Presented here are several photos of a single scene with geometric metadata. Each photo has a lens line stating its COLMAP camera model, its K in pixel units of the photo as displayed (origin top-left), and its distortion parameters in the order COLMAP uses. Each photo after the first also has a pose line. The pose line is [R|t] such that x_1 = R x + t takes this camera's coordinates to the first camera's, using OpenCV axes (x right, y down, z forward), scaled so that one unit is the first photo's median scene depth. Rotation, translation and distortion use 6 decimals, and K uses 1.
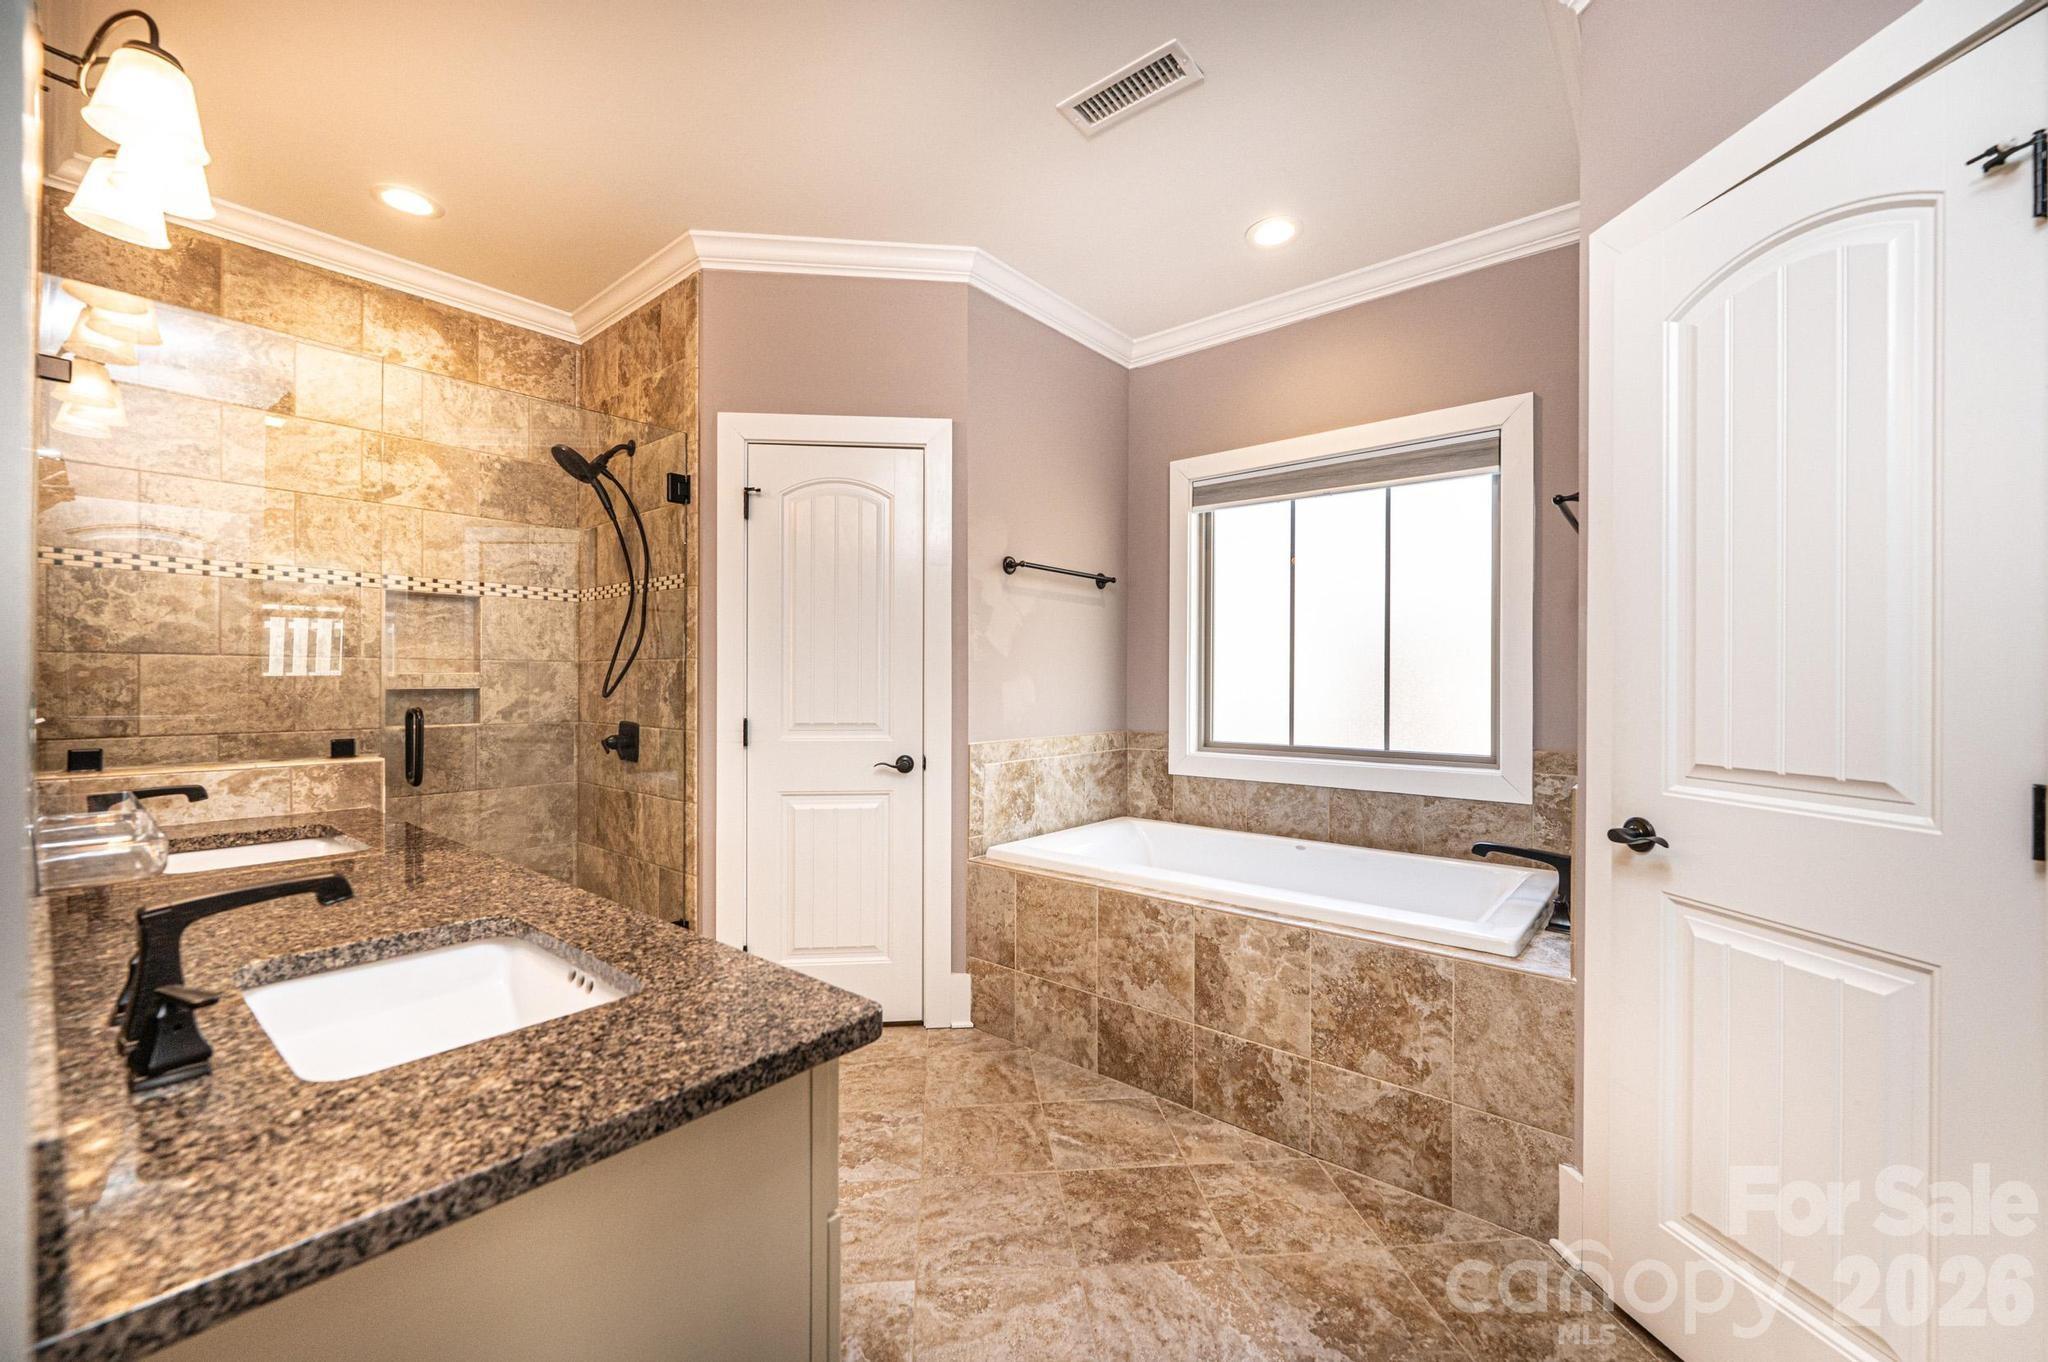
lens RADIAL K [[815.8, 0, 1026.3], [0, 815.8, 688.0], [0, 0, 1]] dist [0.002275, -0.000609]
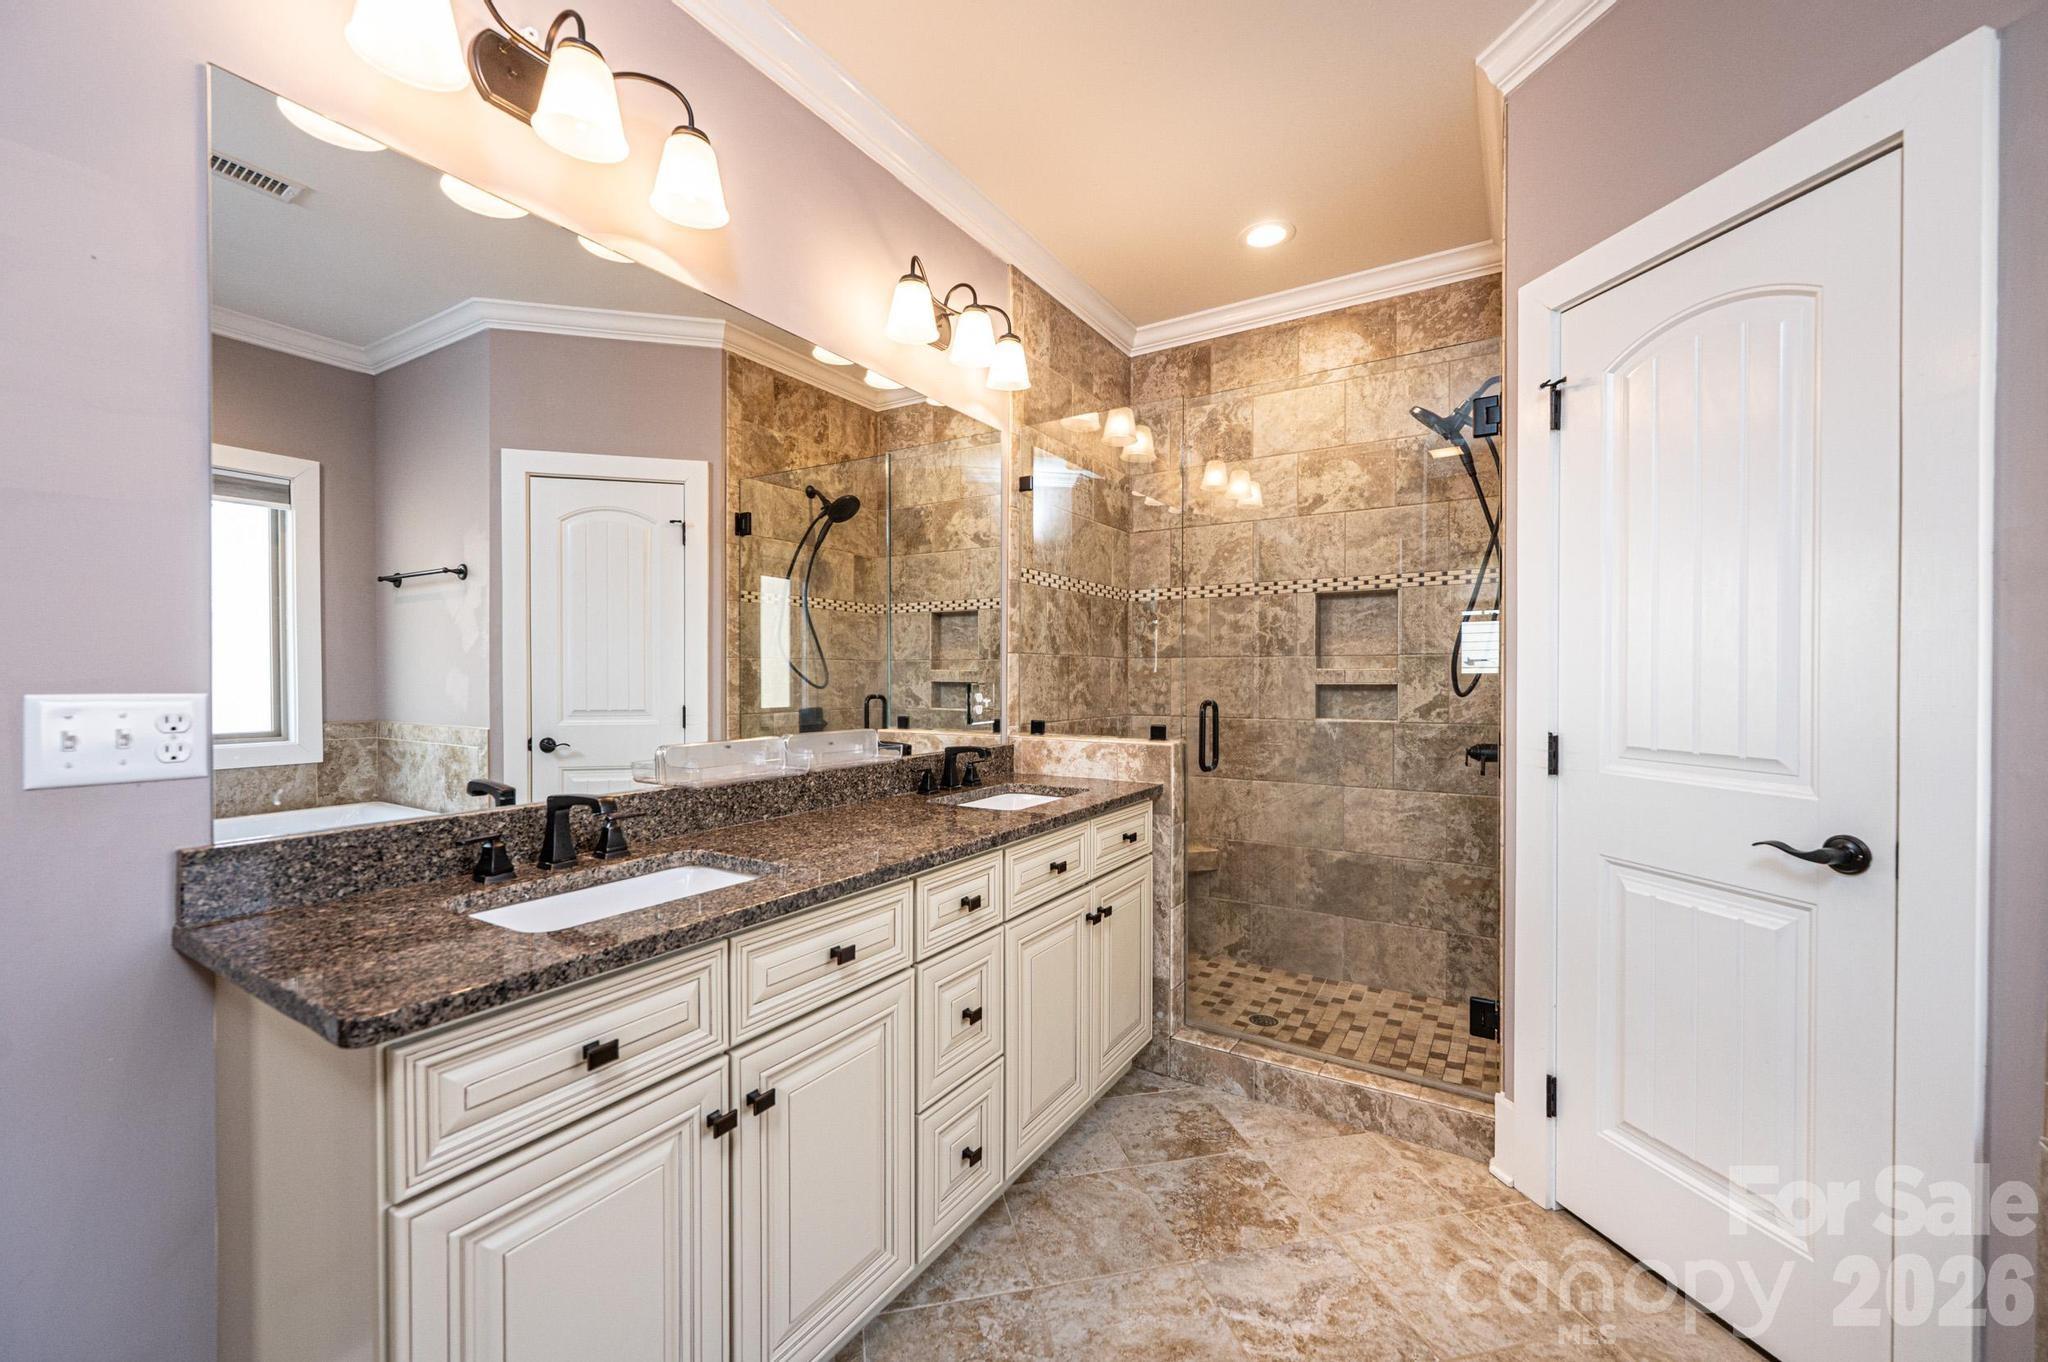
lens RADIAL K [[815.8, 0, 1017.8], [0, 815.8, 683.8], [0, 0, 1]] dist [0.002275, -0.000609]
pose [[0.131721, 0.007079, -0.991262, 0.235728], [-0.007635, 0.999952, 0.006127, -0.002716], [0.991257, 0.006761, 0.131769, 0.448530]]
